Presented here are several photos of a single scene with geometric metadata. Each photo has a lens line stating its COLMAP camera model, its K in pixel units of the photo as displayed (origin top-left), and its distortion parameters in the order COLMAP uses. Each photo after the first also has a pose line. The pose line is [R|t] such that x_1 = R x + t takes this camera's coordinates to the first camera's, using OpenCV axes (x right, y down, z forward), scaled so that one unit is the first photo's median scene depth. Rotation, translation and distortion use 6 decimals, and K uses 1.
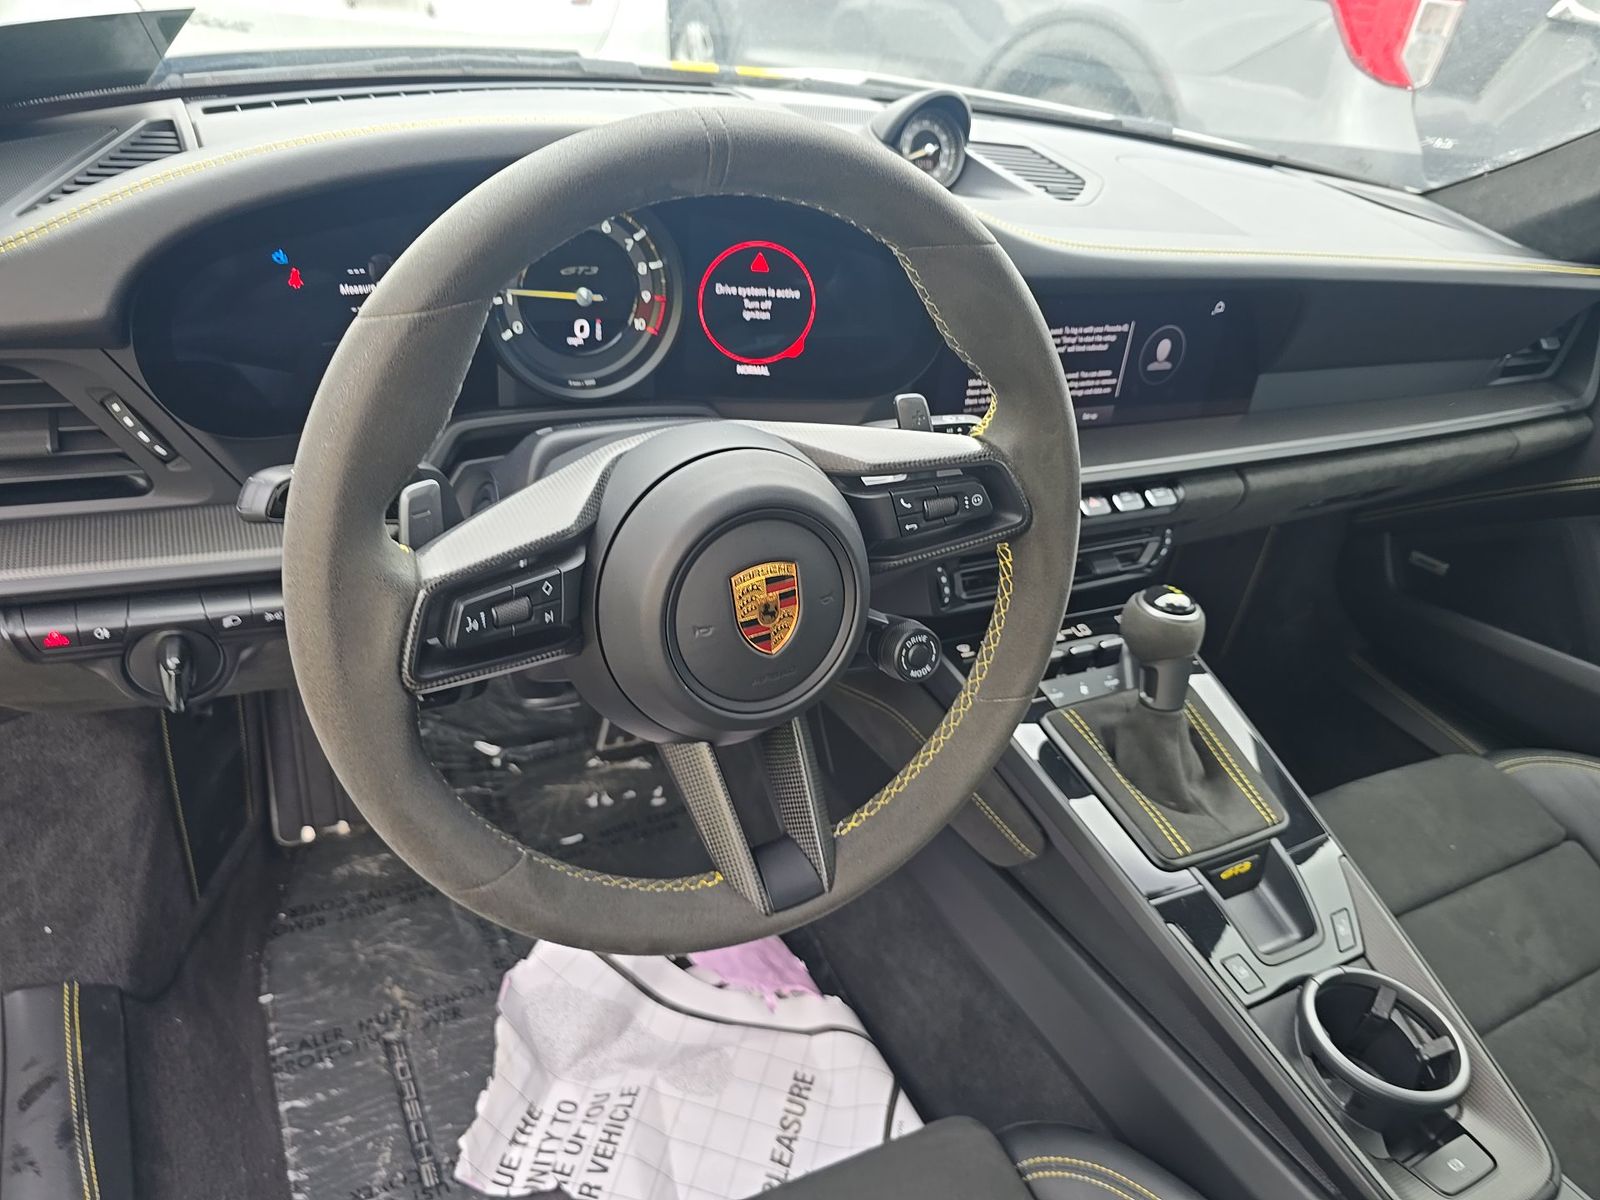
lens RADIAL K [[1062.0, 0, 815.1], [0, 1062.0, 599.1], [0, 0, 1]] dist [0.027863, -0.023096]
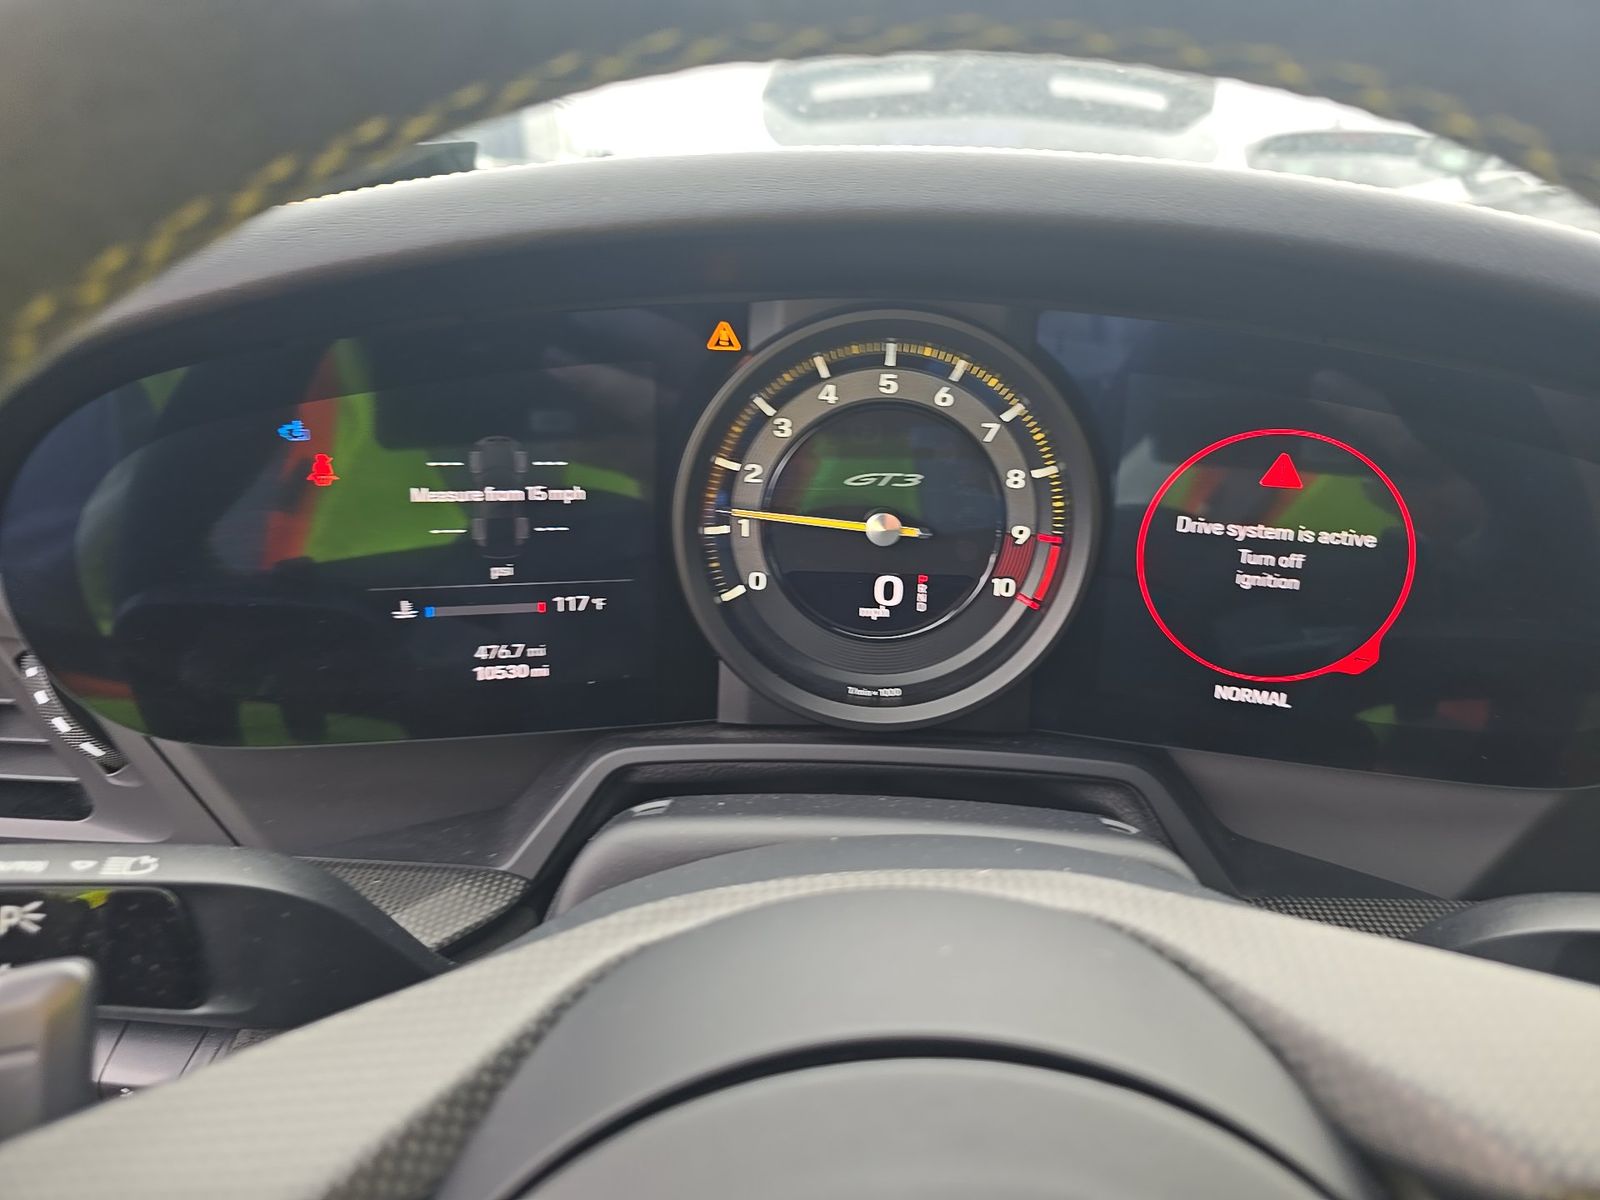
lens RADIAL K [[1062.0, 0, 815.1], [0, 1062.0, 599.1], [0, 0, 1]] dist [0.027863, -0.023096]
pose [[0.857425, 0.049032, -0.512268, 0.014619], [-0.179923, 0.961189, -0.209149, -0.135245], [0.482131, 0.271499, 0.832969, 0.553794]]
